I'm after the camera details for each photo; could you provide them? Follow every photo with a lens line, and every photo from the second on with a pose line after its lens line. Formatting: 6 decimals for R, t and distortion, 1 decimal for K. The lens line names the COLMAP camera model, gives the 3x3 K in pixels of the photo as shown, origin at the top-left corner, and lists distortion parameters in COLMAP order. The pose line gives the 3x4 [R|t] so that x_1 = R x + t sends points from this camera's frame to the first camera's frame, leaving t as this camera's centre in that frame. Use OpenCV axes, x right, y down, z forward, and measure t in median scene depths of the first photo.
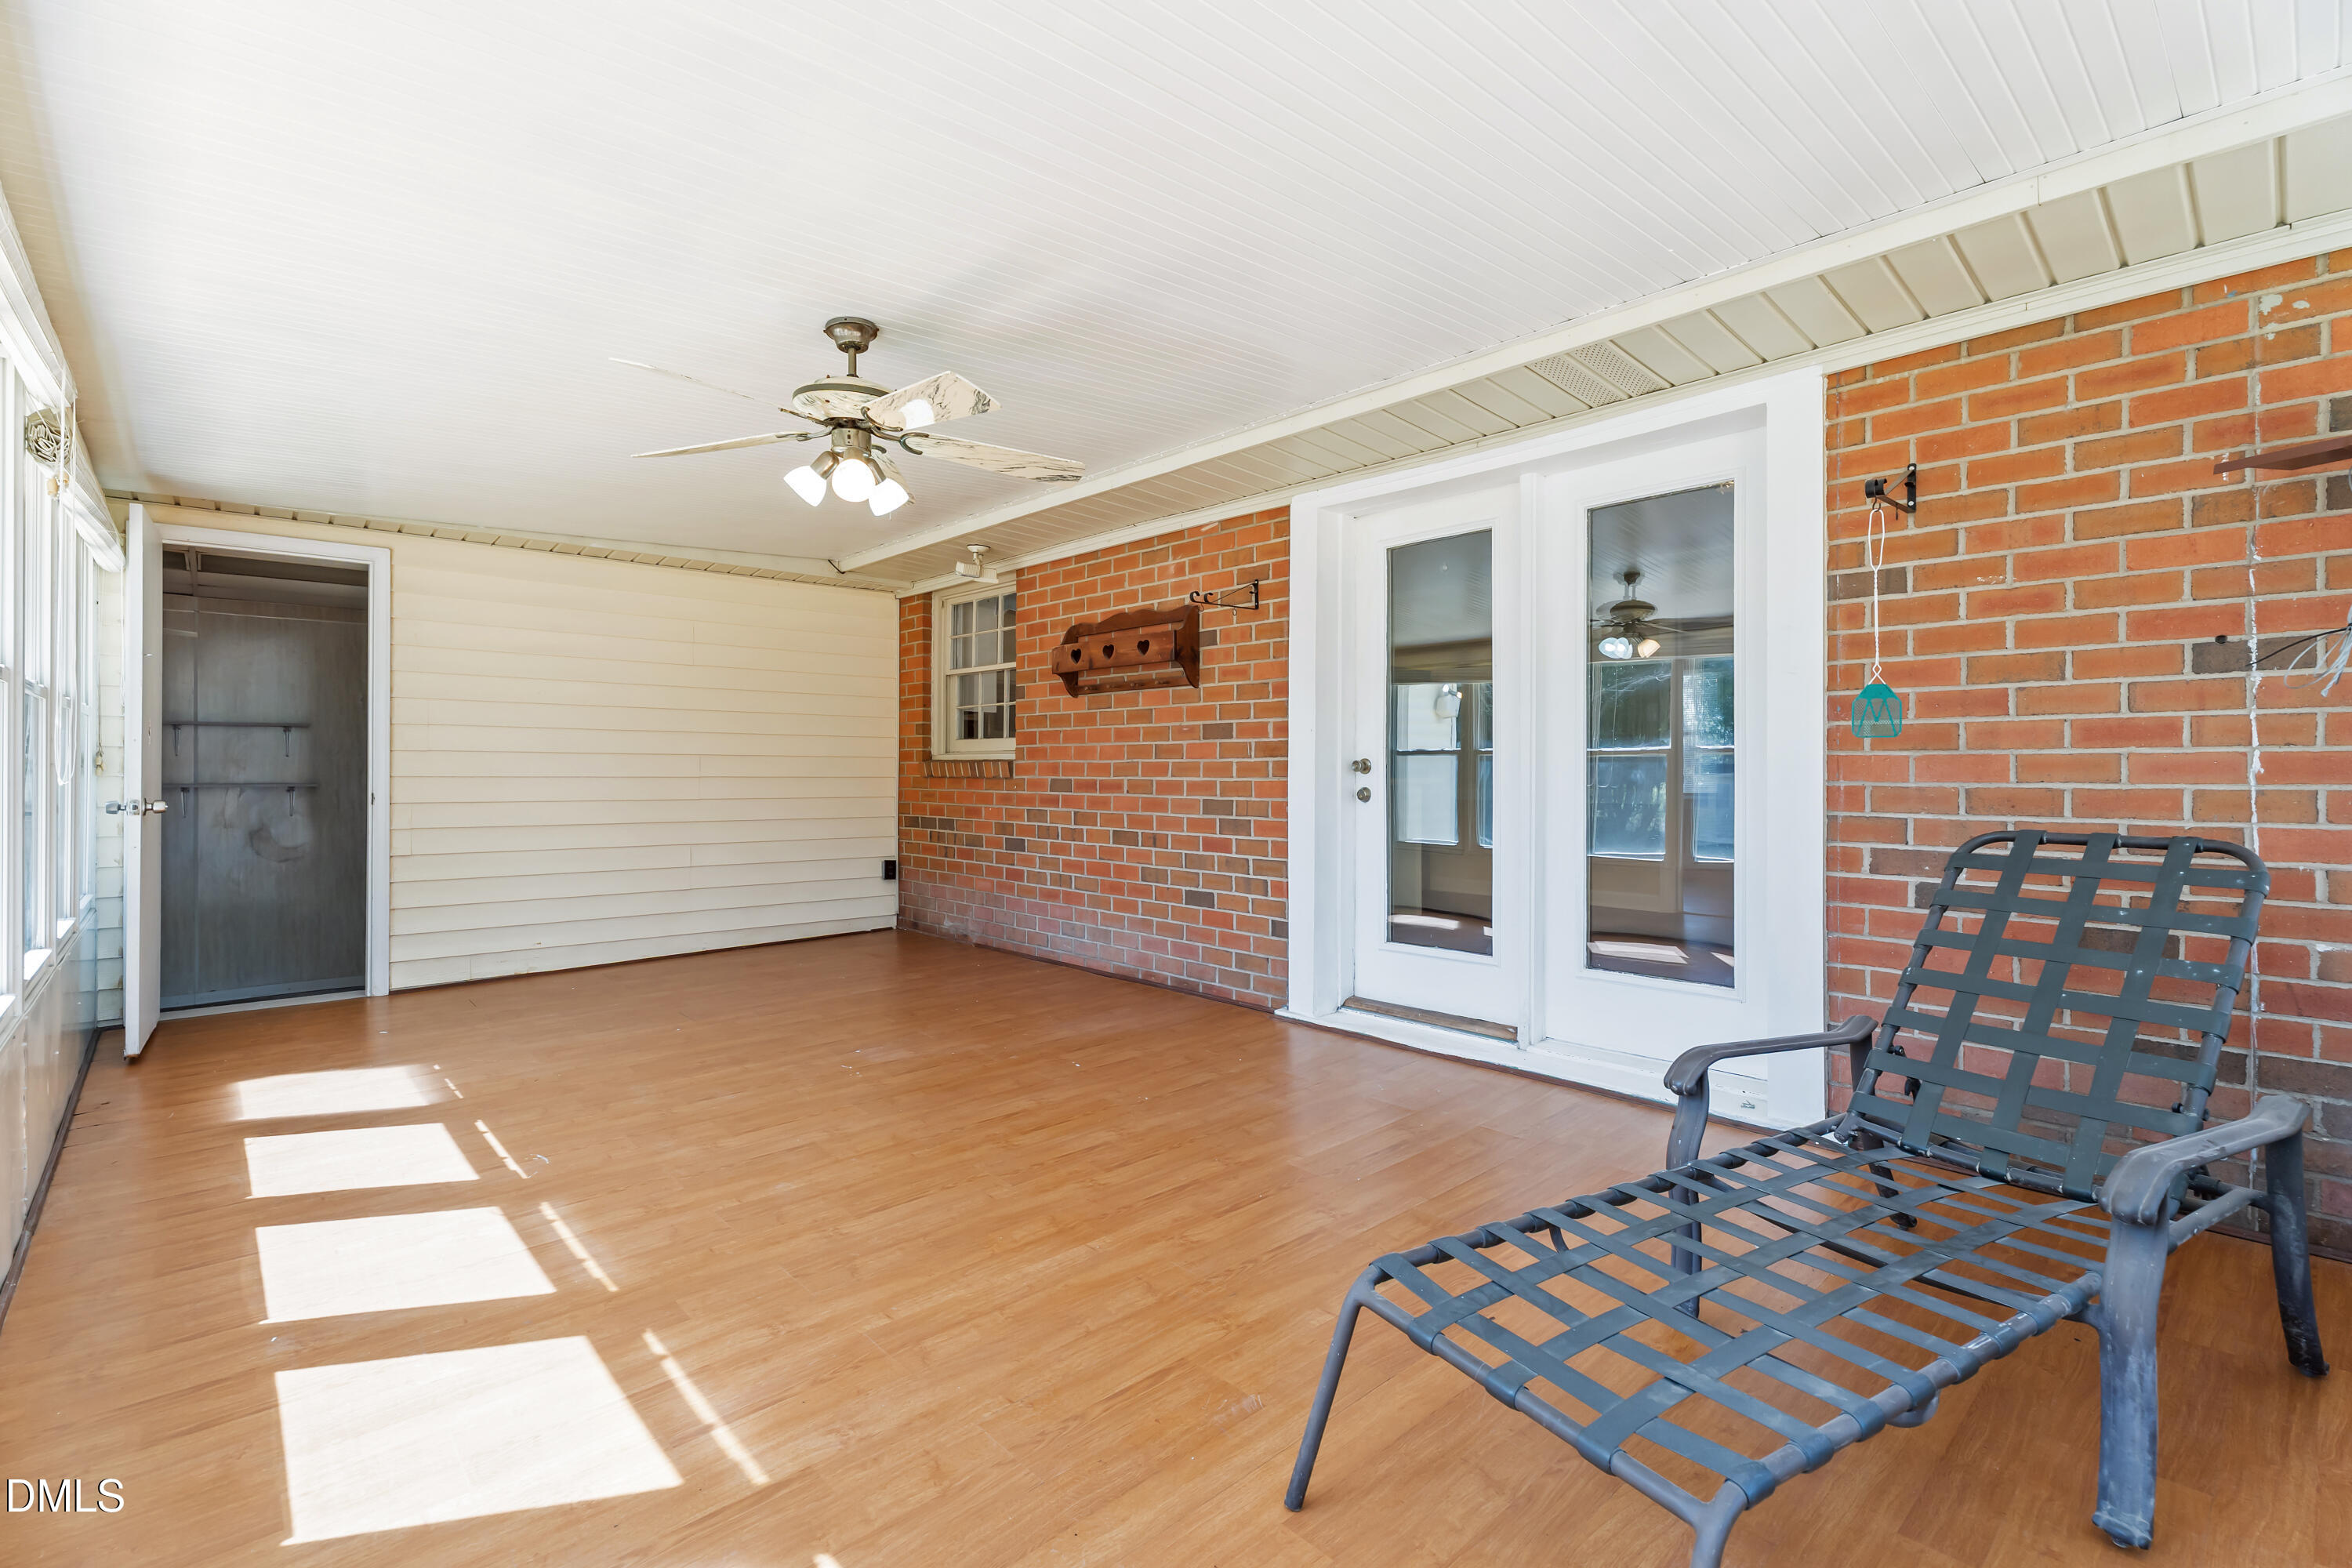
lens RADIAL K [[1028.5, 0, 1172.4], [0, 1028.5, 770.4], [0, 0, 1]] dist [-0.008147, -0.000452]
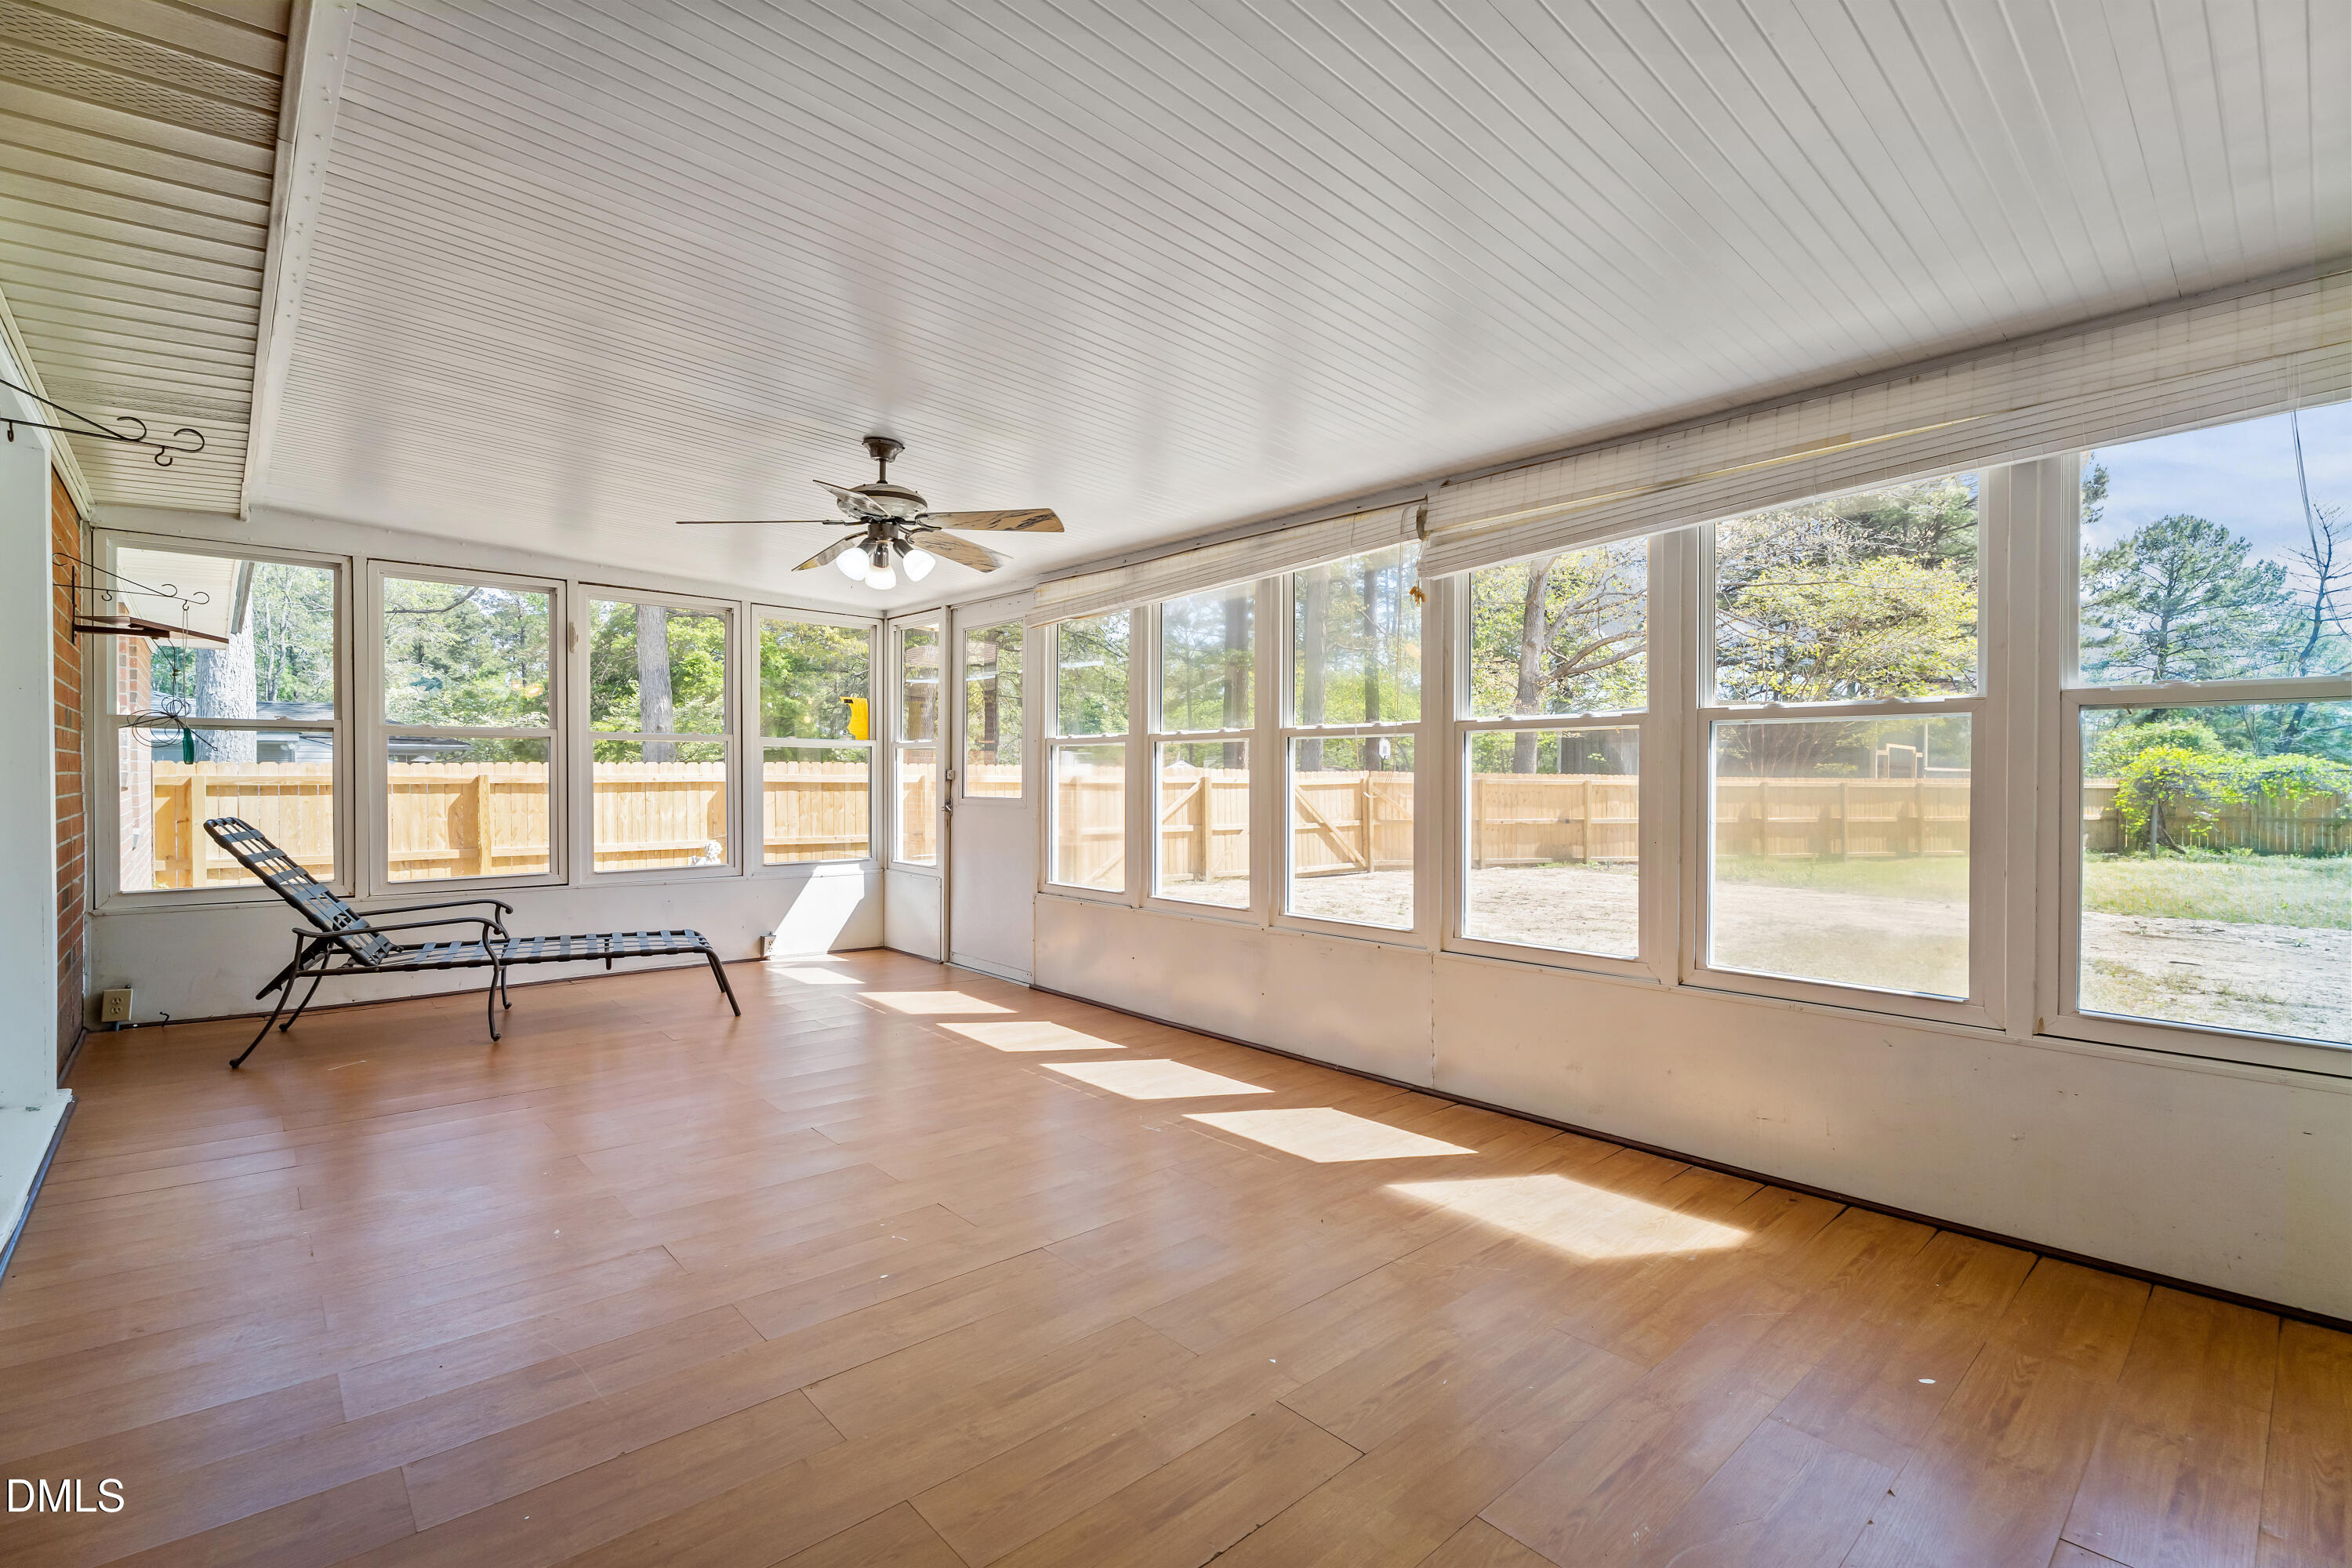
lens RADIAL K [[1043.2, 0, 1176.0], [0, 1043.2, 784.0], [0, 0, 1]] dist [-0.002538, -0.000011]
pose [[-0.999957, -0.004795, 0.007982, -0.397923], [-0.004721, 0.999946, 0.009248, -0.012870], [-0.008026, 0.009210, -0.999925, 1.337998]]
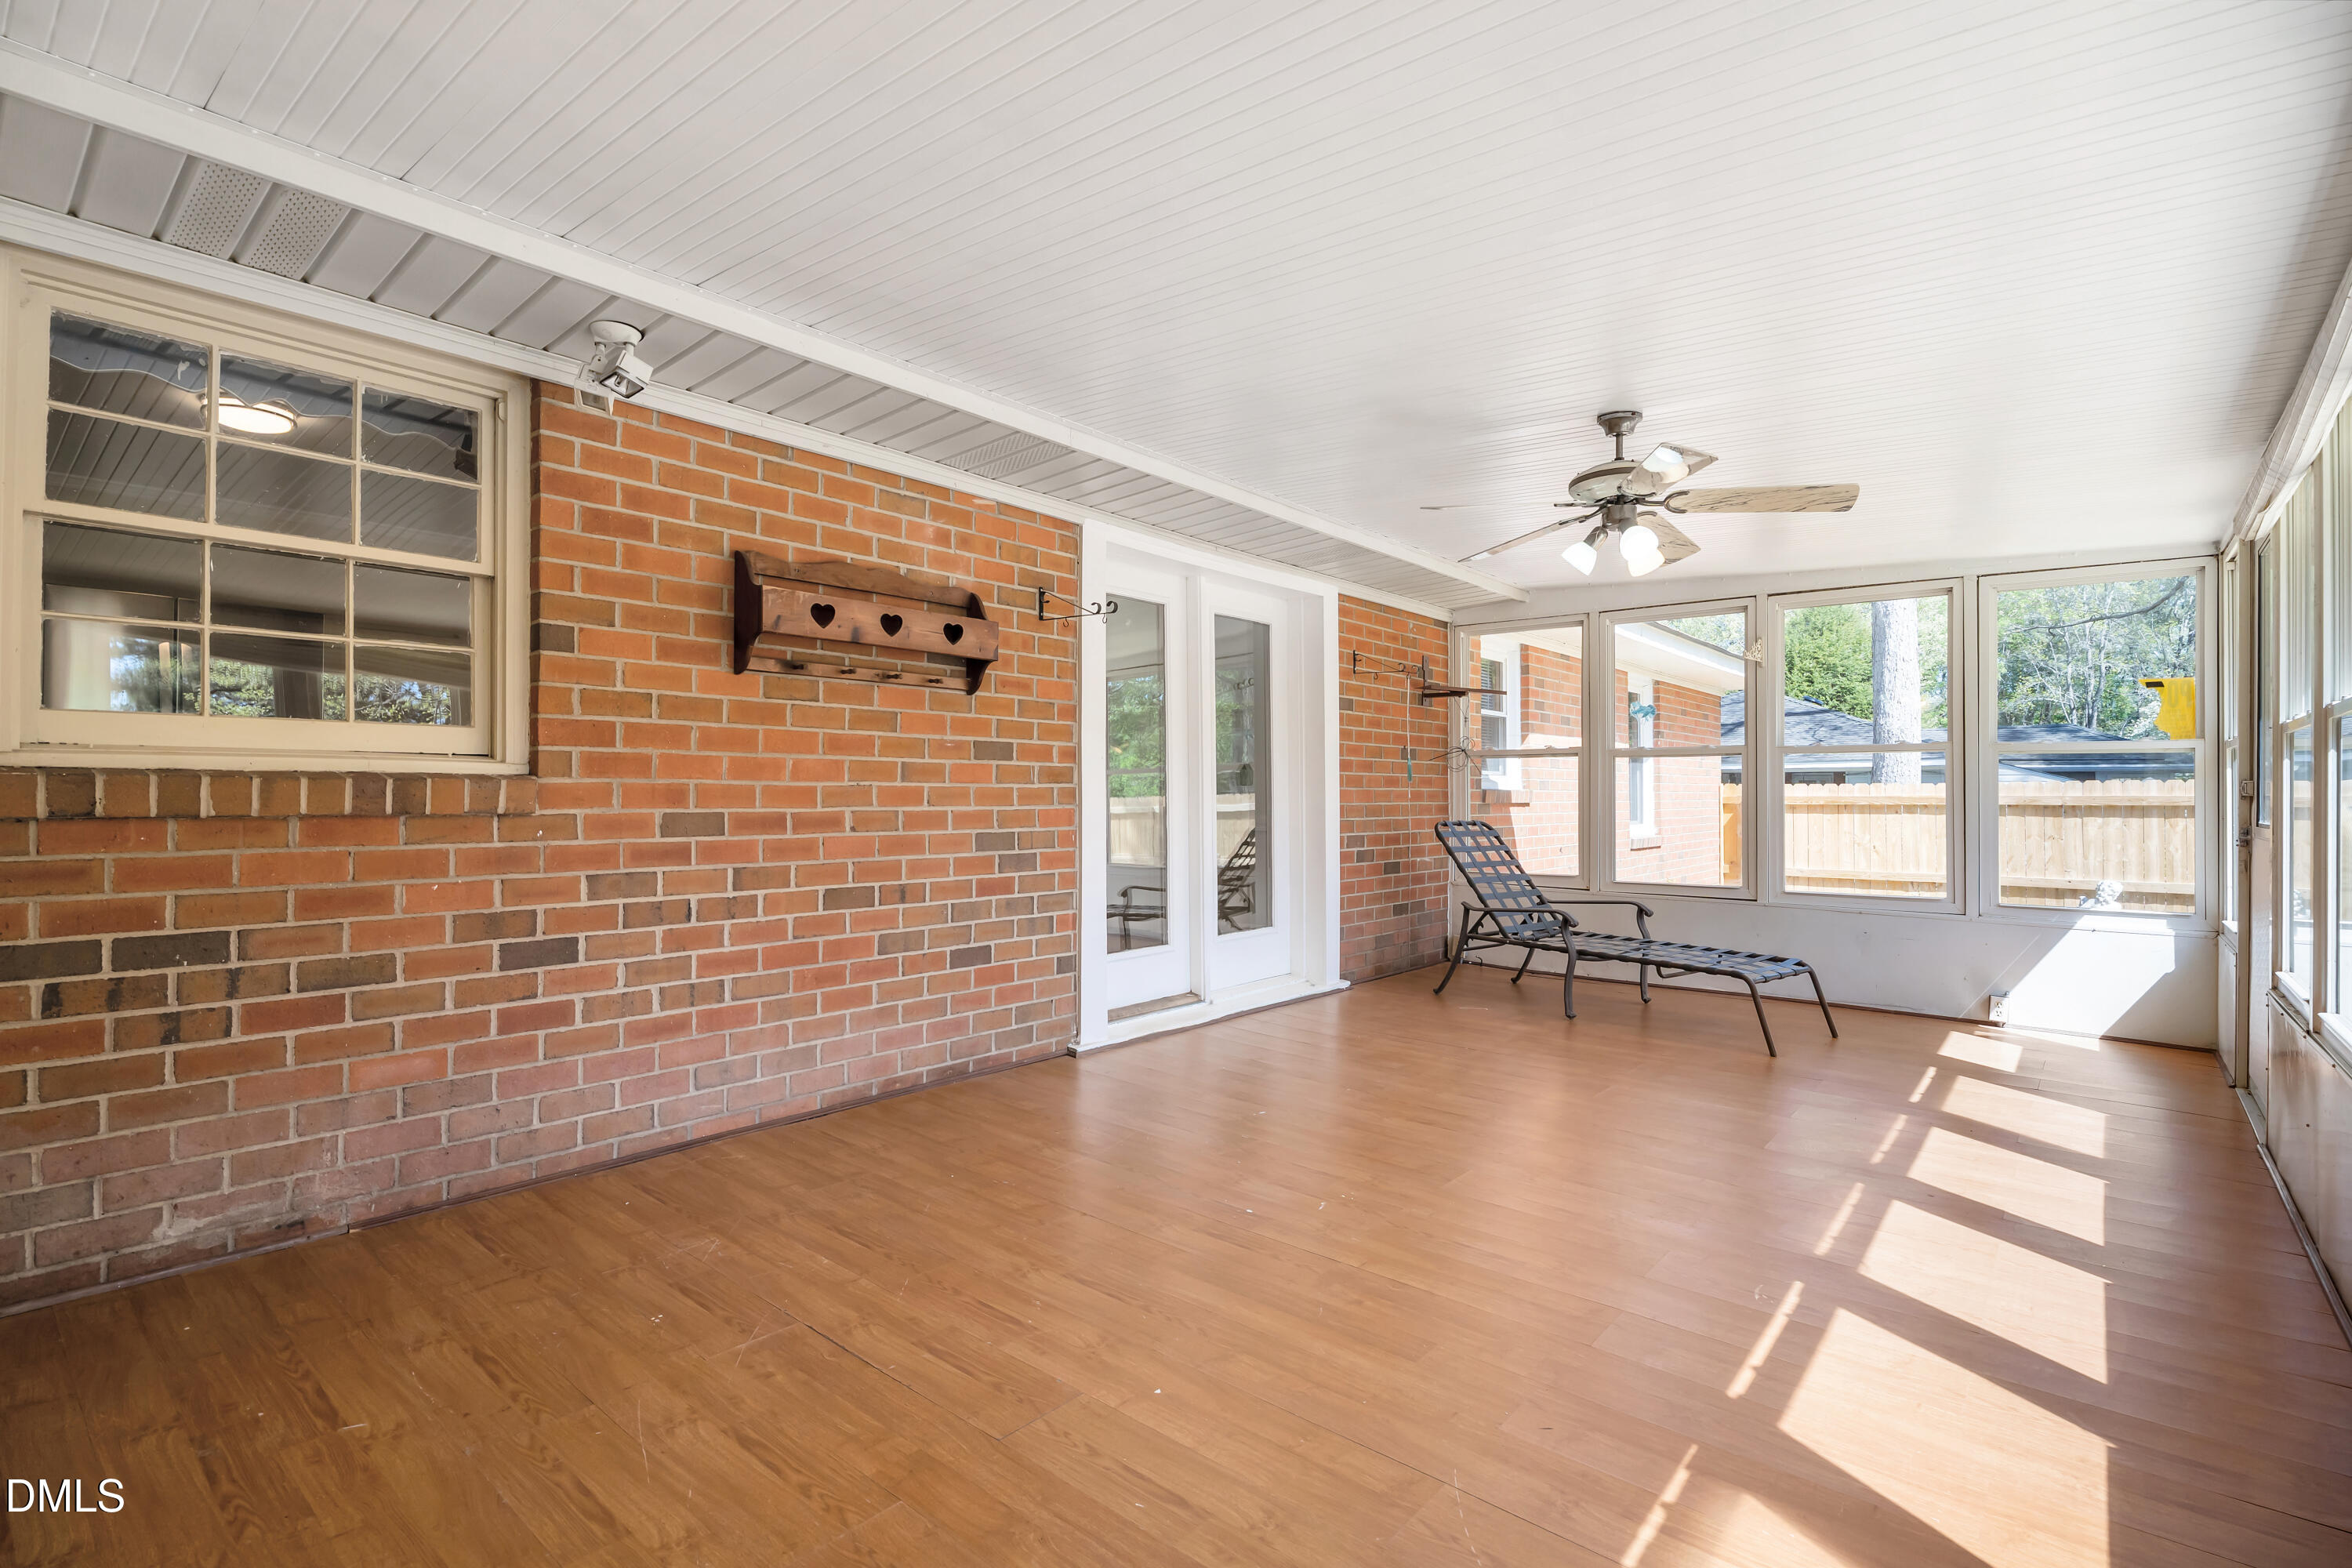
lens RADIAL K [[1113.4, 0, 1182.3], [0, 1113.4, 790.0], [0, 0, 1]] dist [-0.011918, 0.000340]
pose [[-0.122238, 0.002597, 0.992497, -0.869126], [-0.003153, 0.999991, -0.003005, -0.003839], [-0.992496, -0.003497, -0.122229, 0.951726]]
